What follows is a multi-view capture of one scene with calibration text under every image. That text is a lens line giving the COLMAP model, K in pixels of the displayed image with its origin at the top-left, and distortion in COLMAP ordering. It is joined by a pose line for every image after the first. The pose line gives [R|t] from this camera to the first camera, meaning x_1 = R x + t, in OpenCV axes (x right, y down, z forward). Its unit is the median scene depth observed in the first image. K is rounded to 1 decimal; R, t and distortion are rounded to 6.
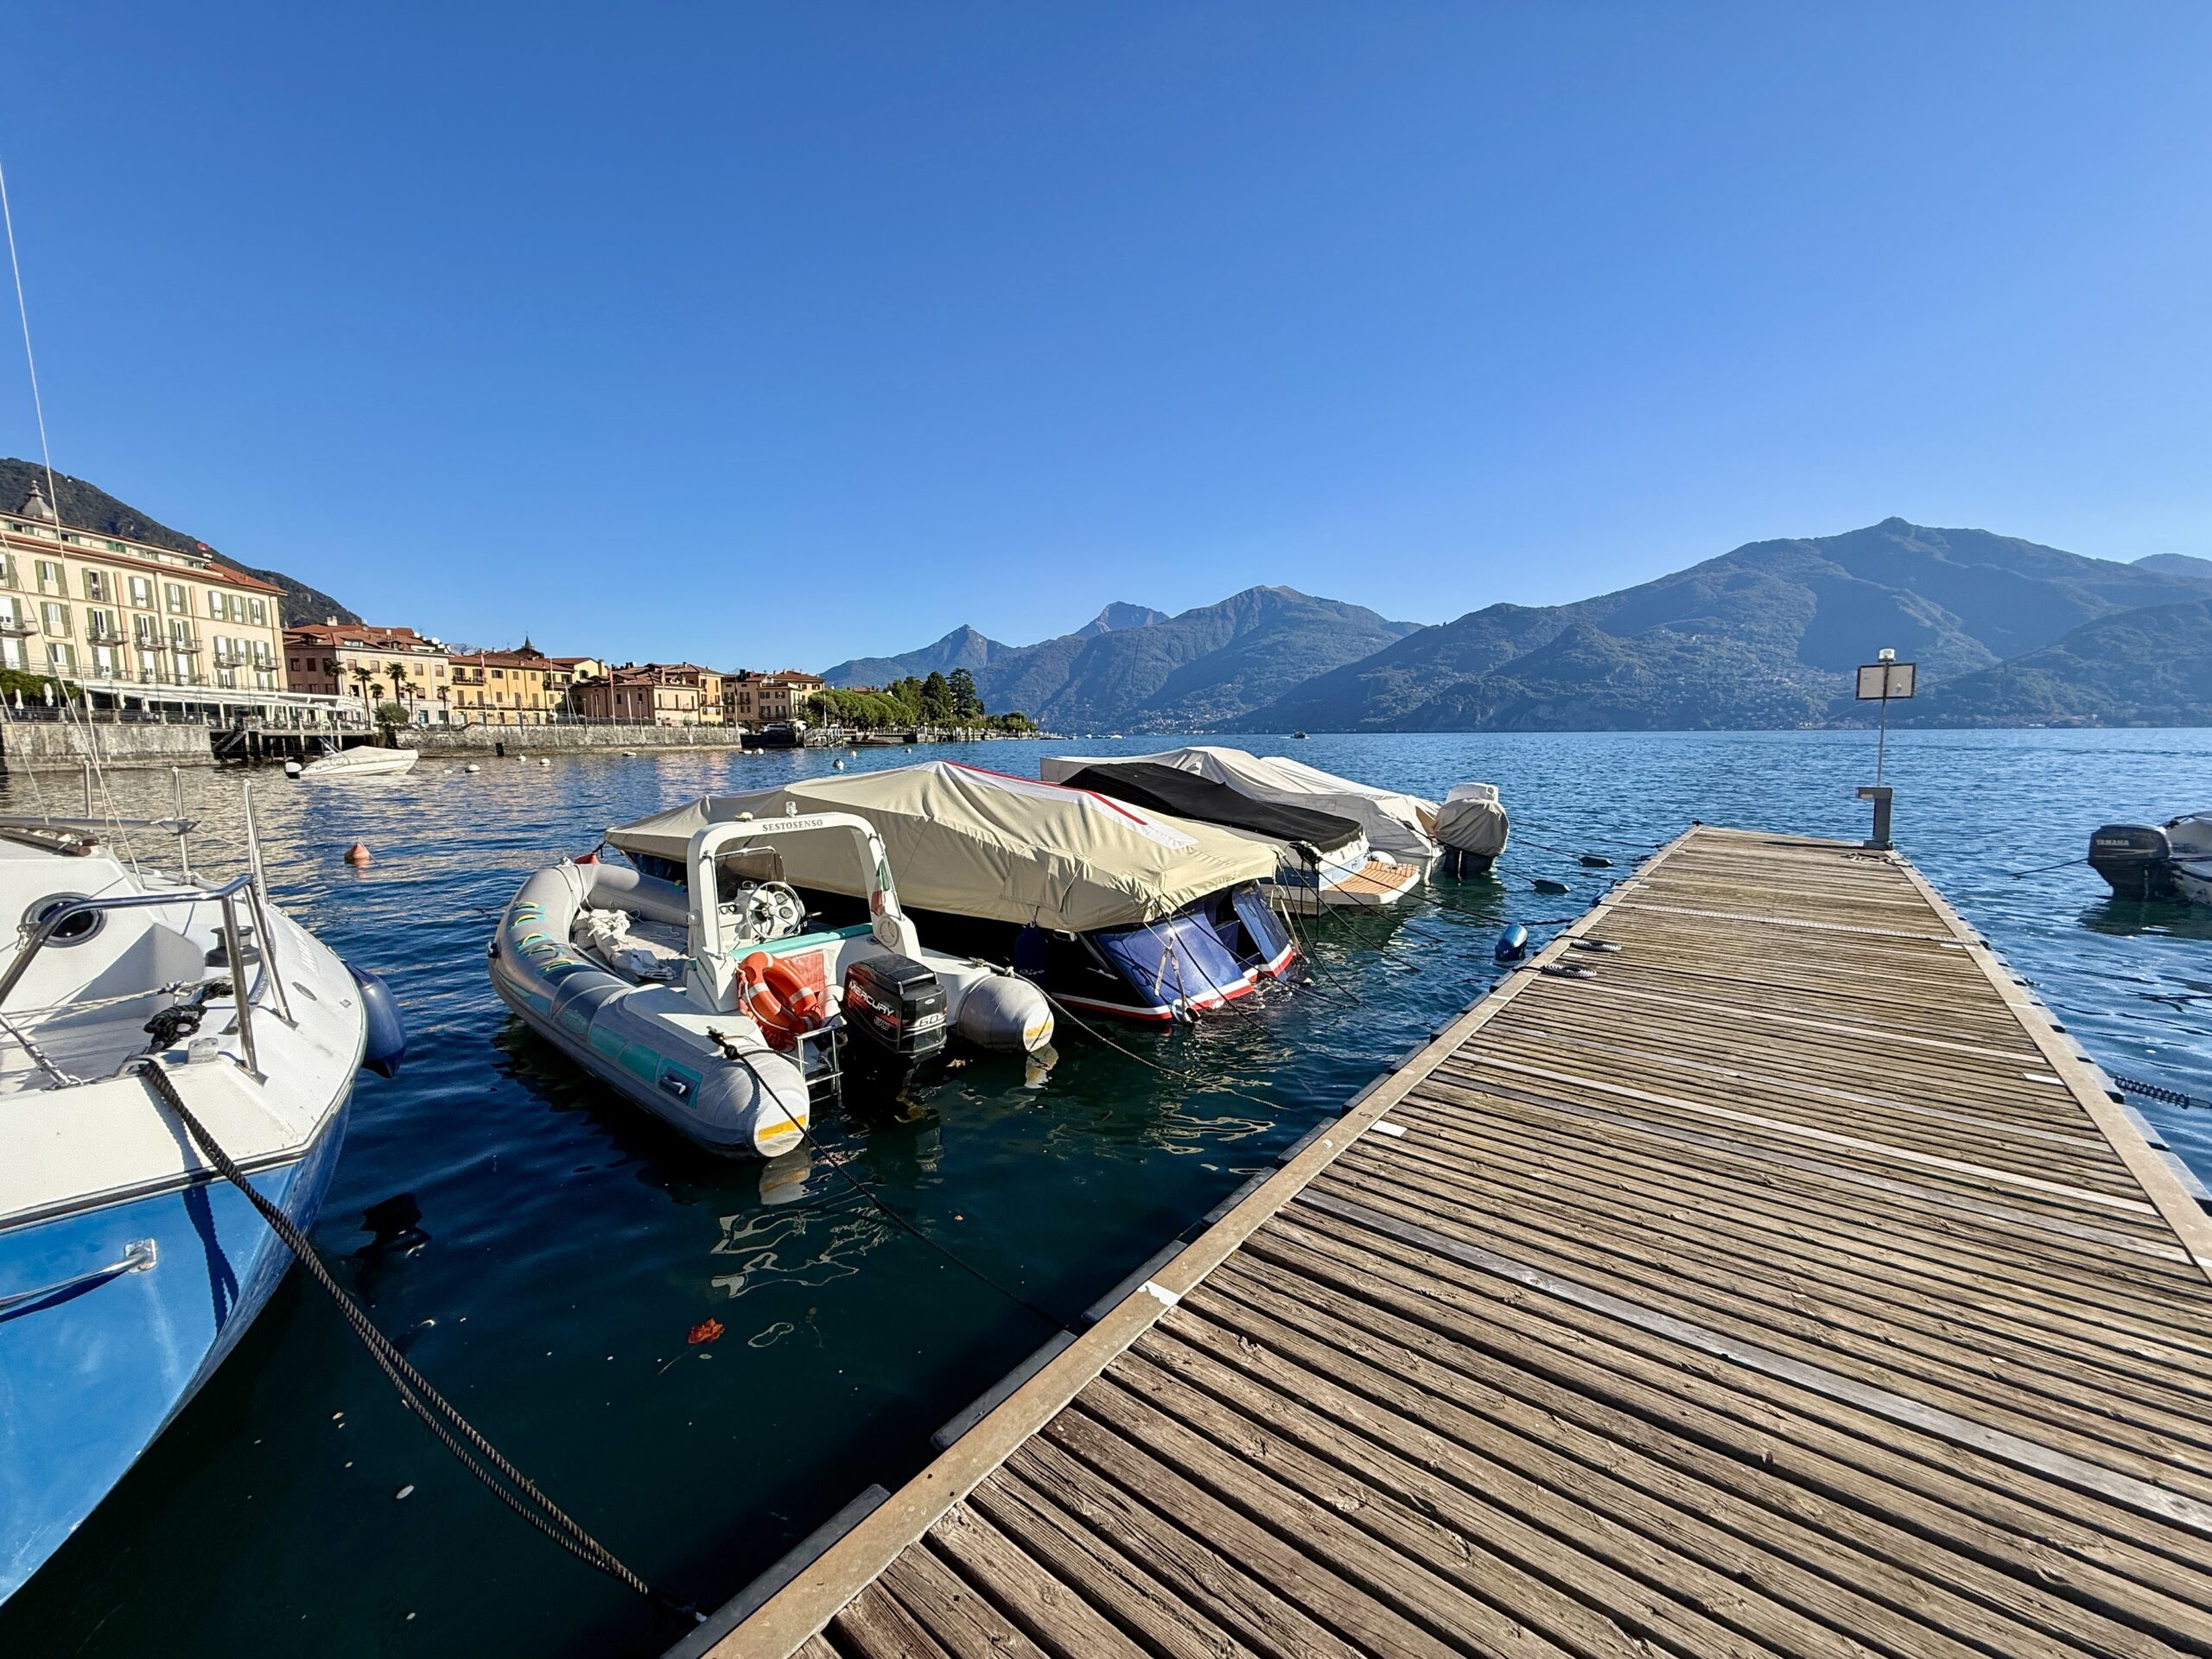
lens RADIAL K [[877.9, 0, 1100.3], [0, 877.9, 830.0], [0, 0, 1]] dist [0.000945, 0.000642]
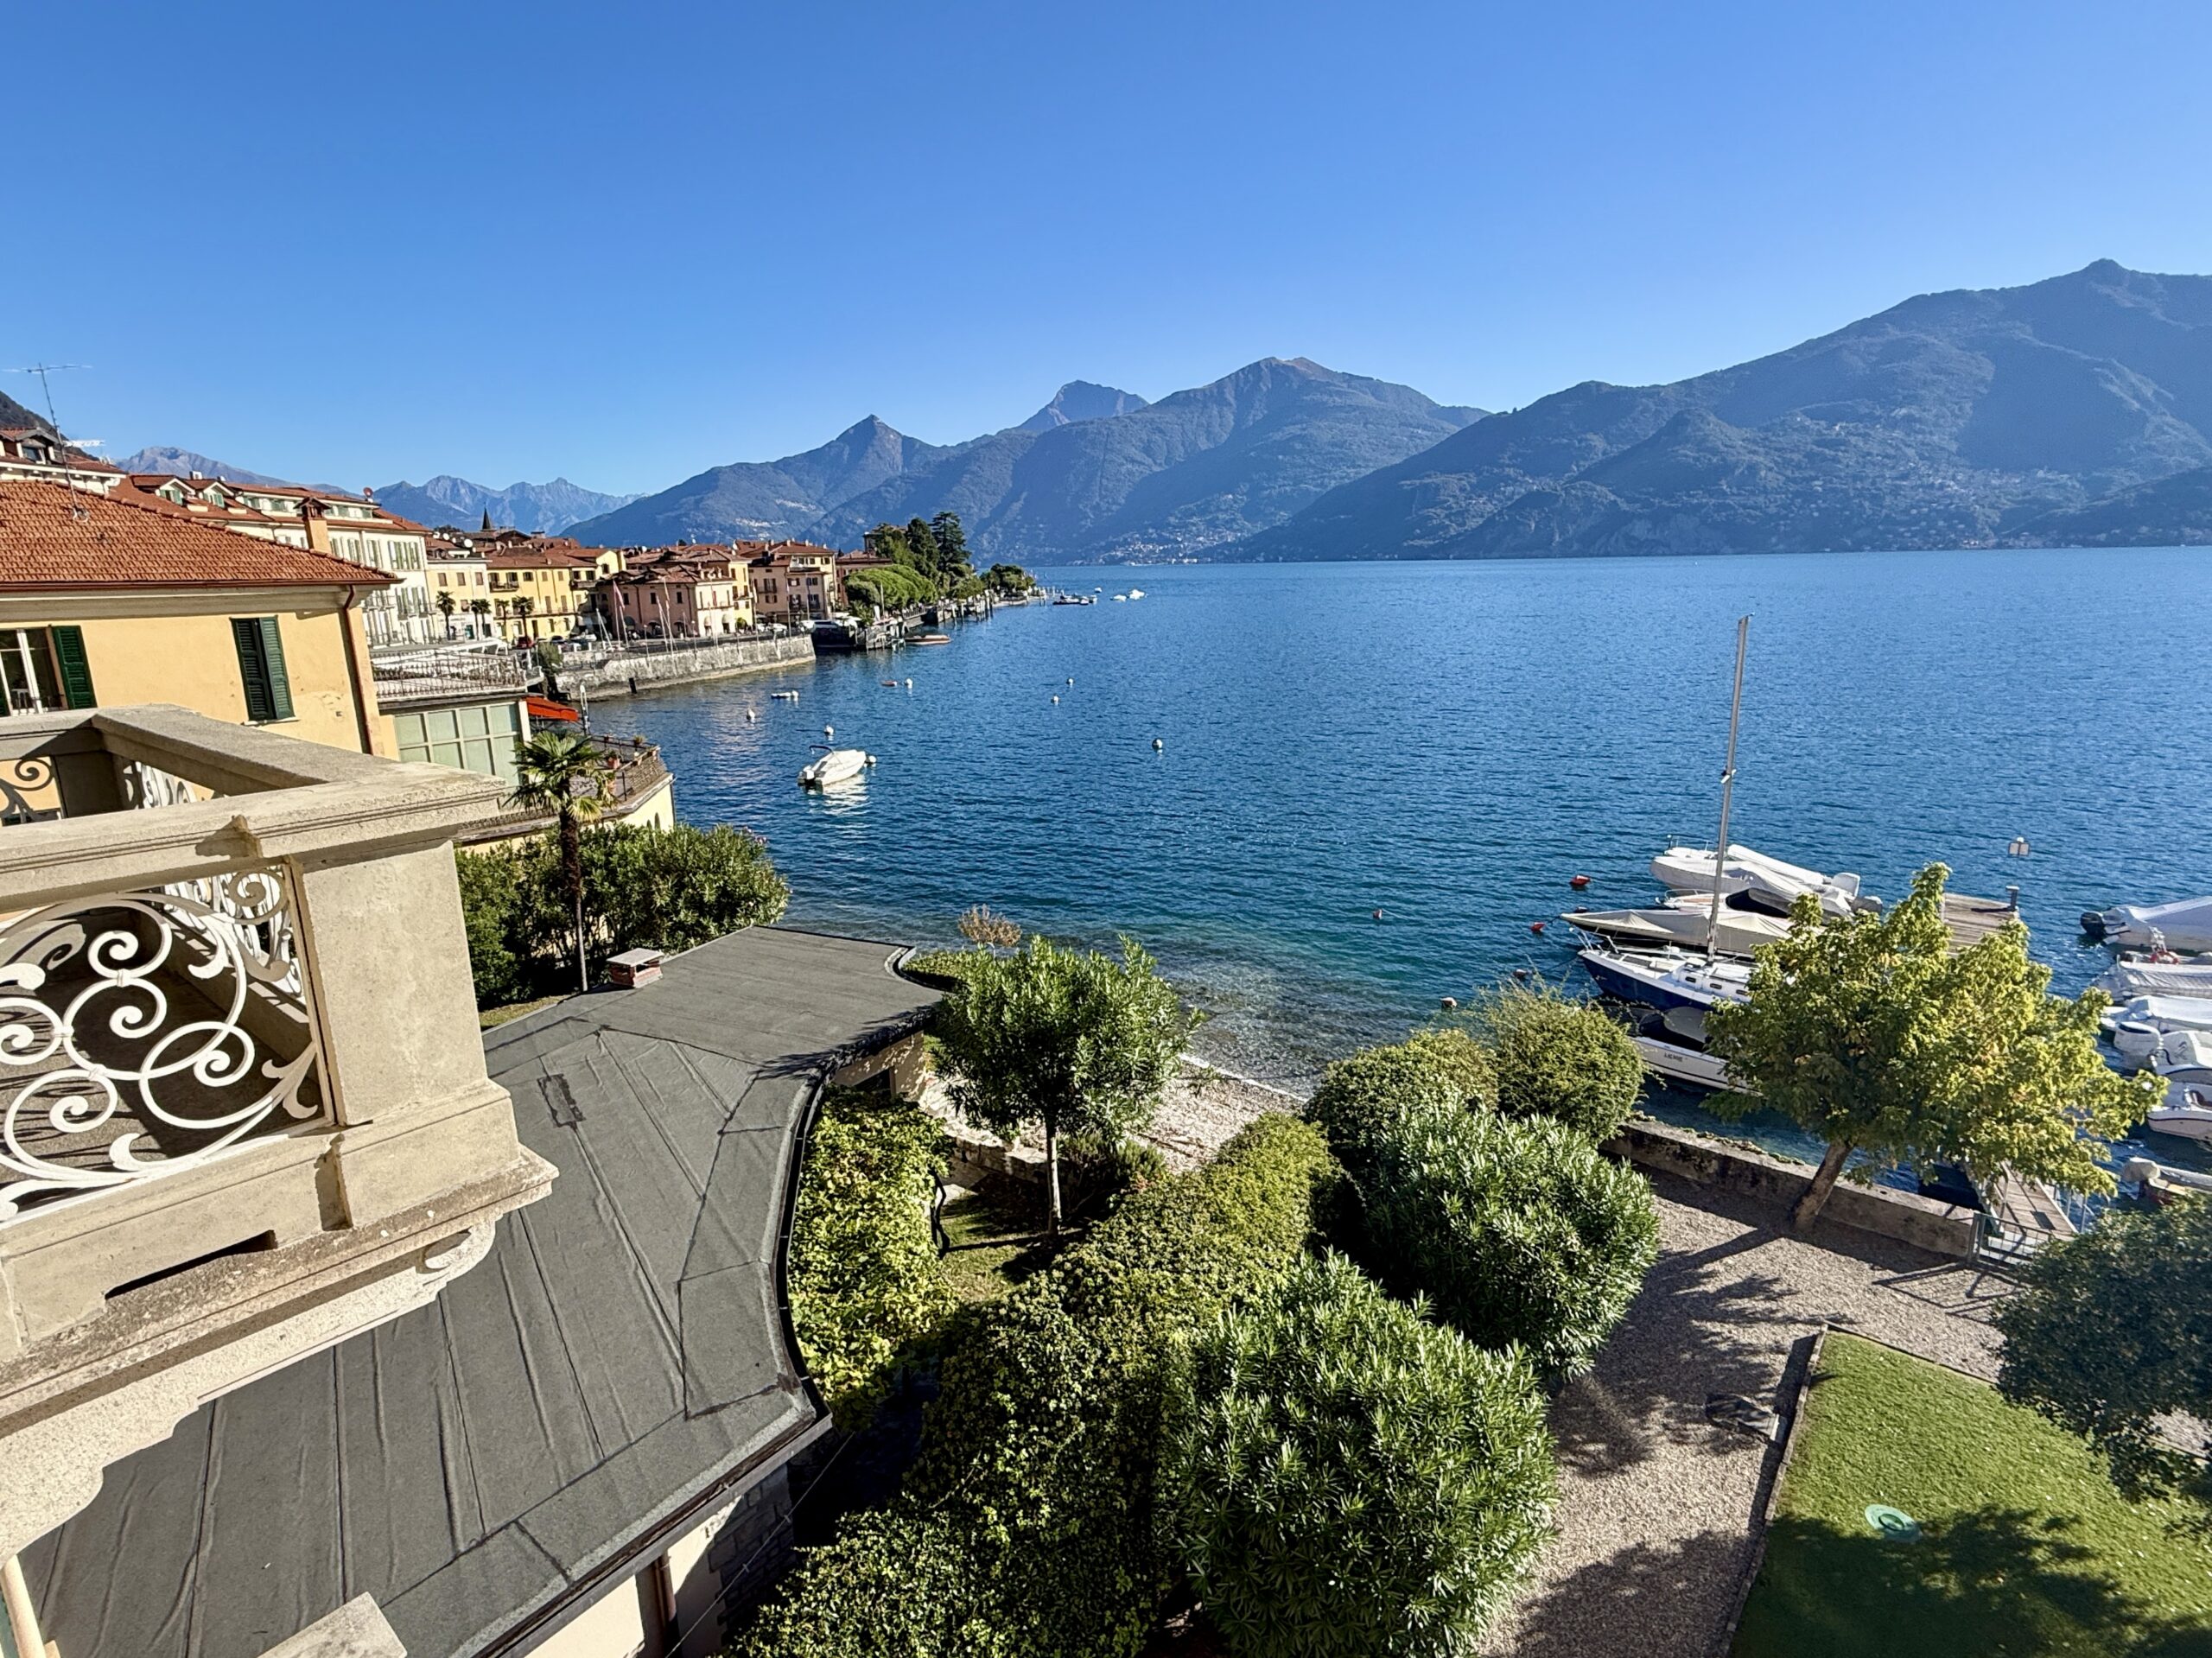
lens RADIAL K [[1145.3, 0, 1100.4], [0, 1145.3, 828.6], [0, 0, 1]] dist [-0.000789, 0.000882]
pose [[0.999210, -0.020684, 0.033934, -0.152966], [0.016506, 0.992745, 0.119099, -0.052094], [-0.036151, -0.118444, 0.992302, -0.177059]]
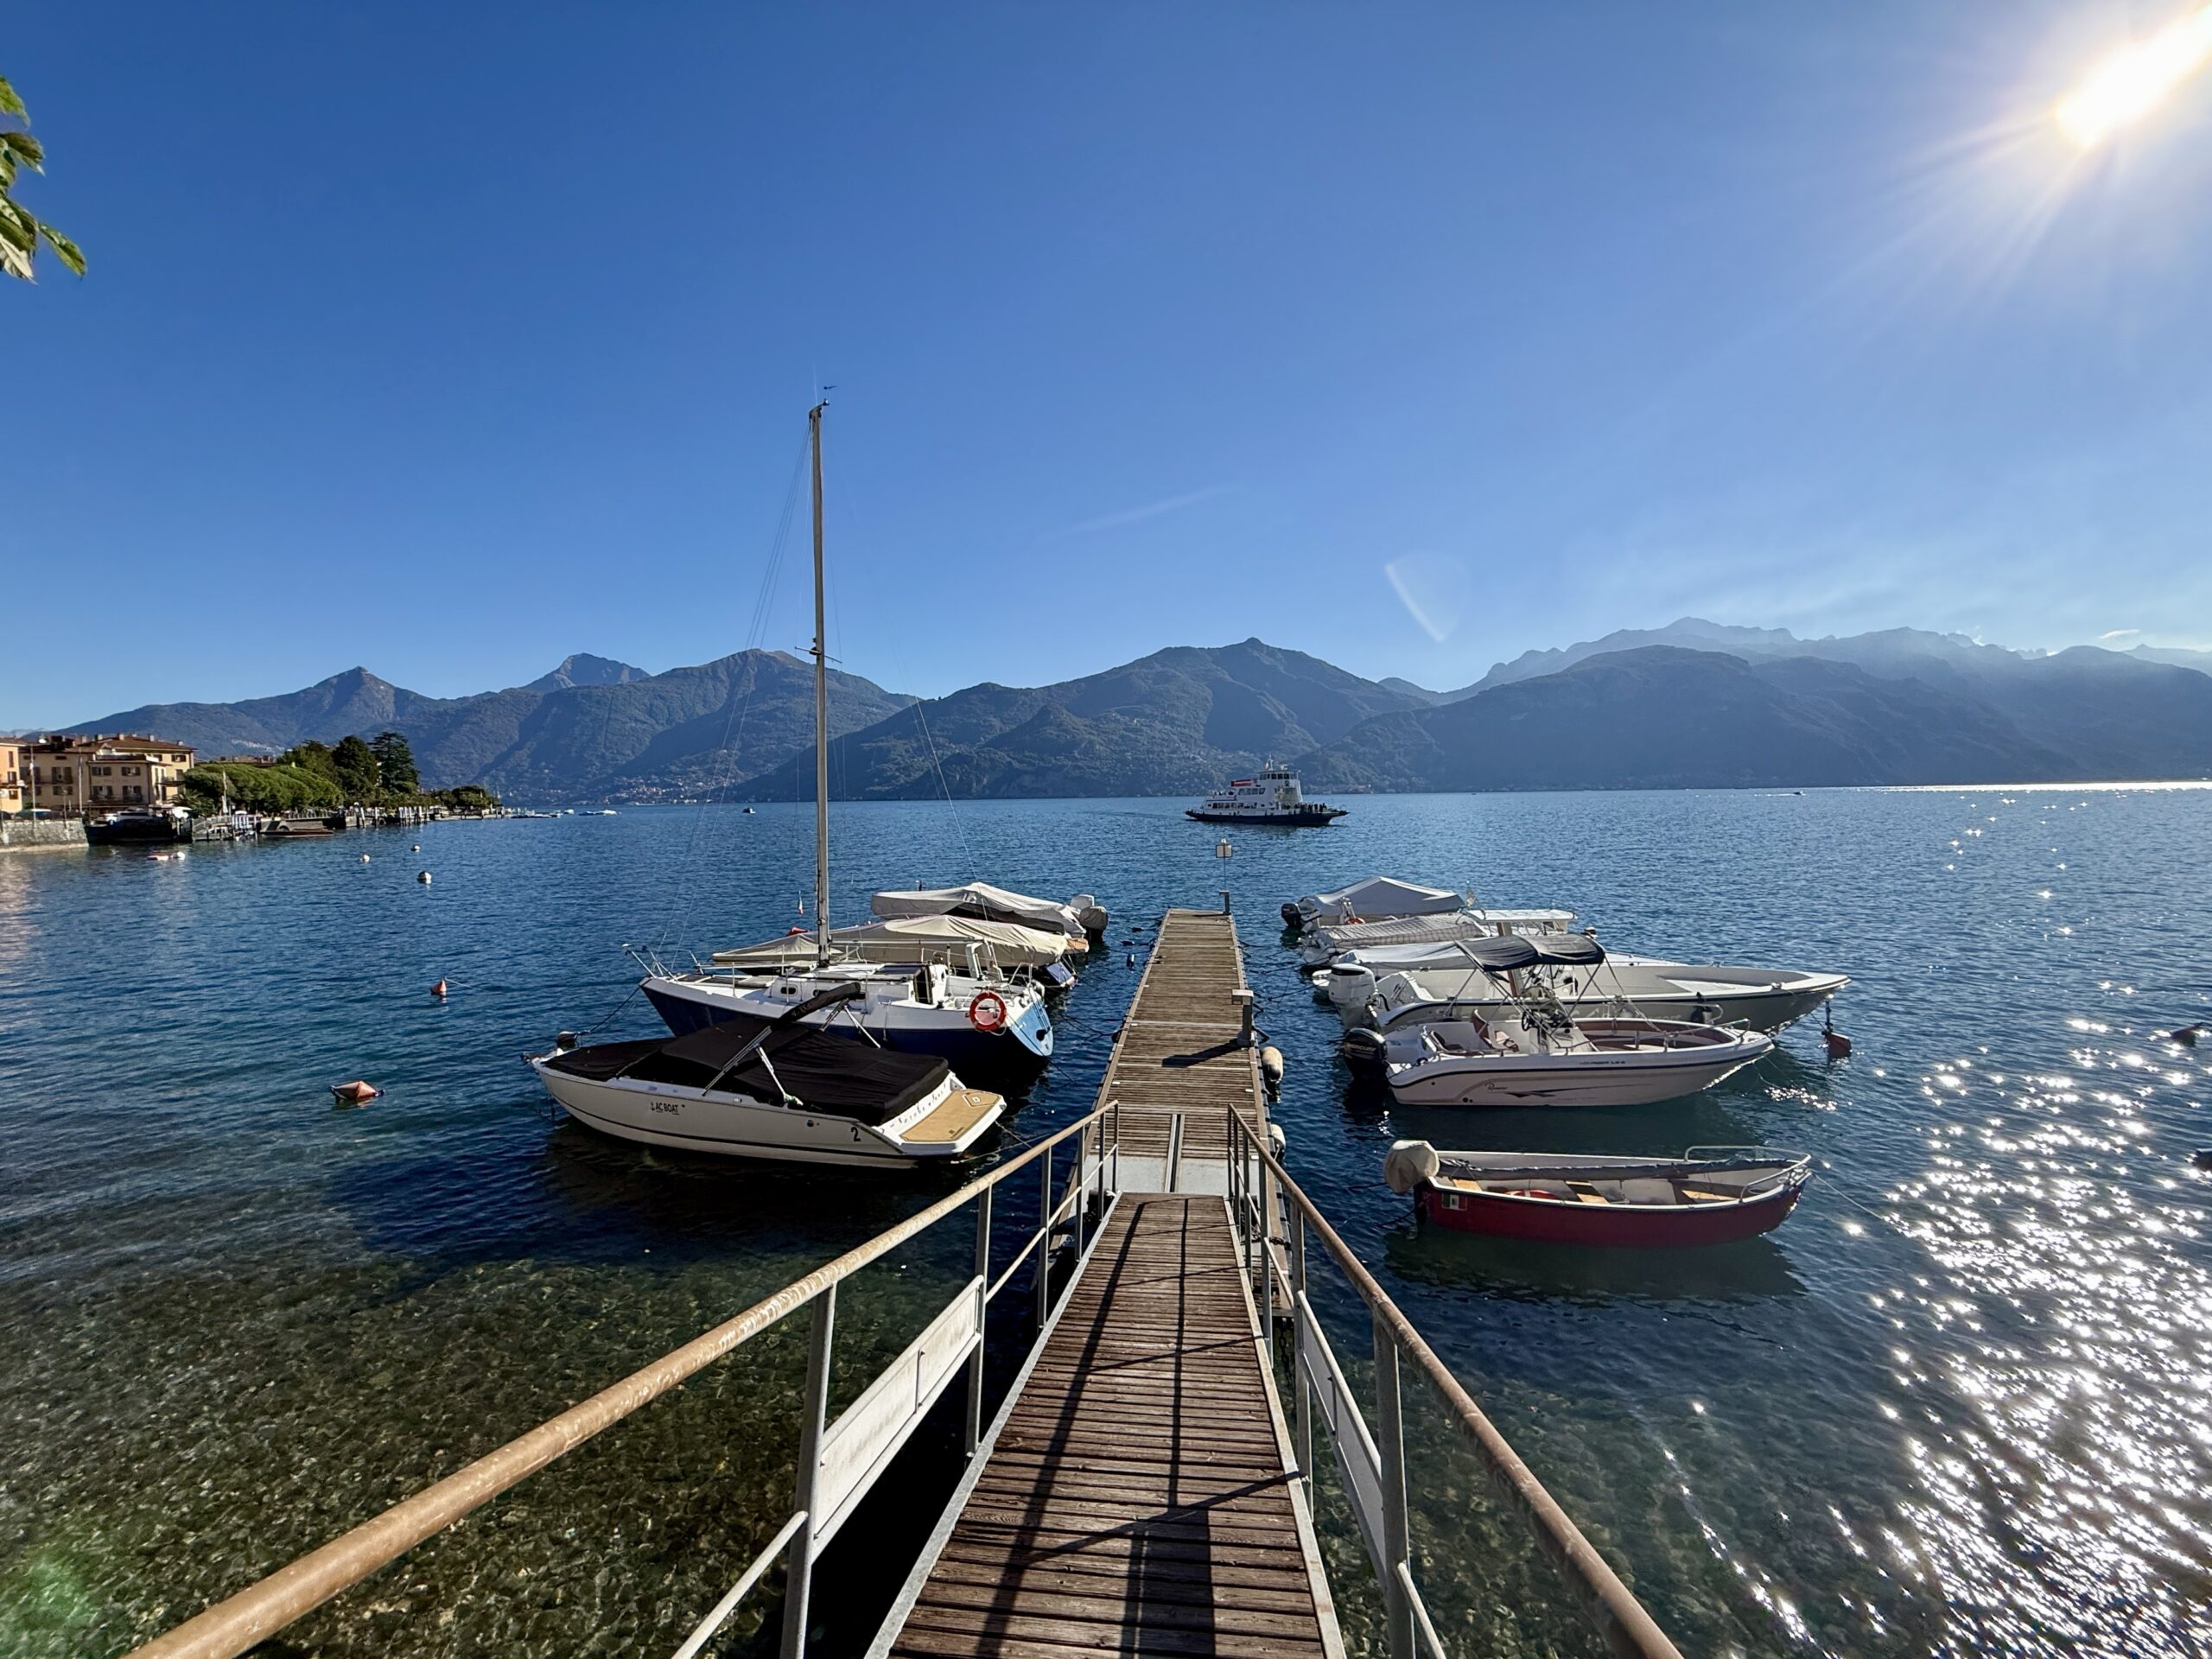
lens RADIAL K [[883.5, 0, 1099.4], [0, 883.5, 829.6], [0, 0, 1]] dist [-0.000242, -0.000003]
pose [[0.854985, -0.024441, 0.518076, -0.059380], [0.064369, 0.996167, -0.059232, -0.007568], [-0.514642, 0.083990, 0.853281, -0.079207]]
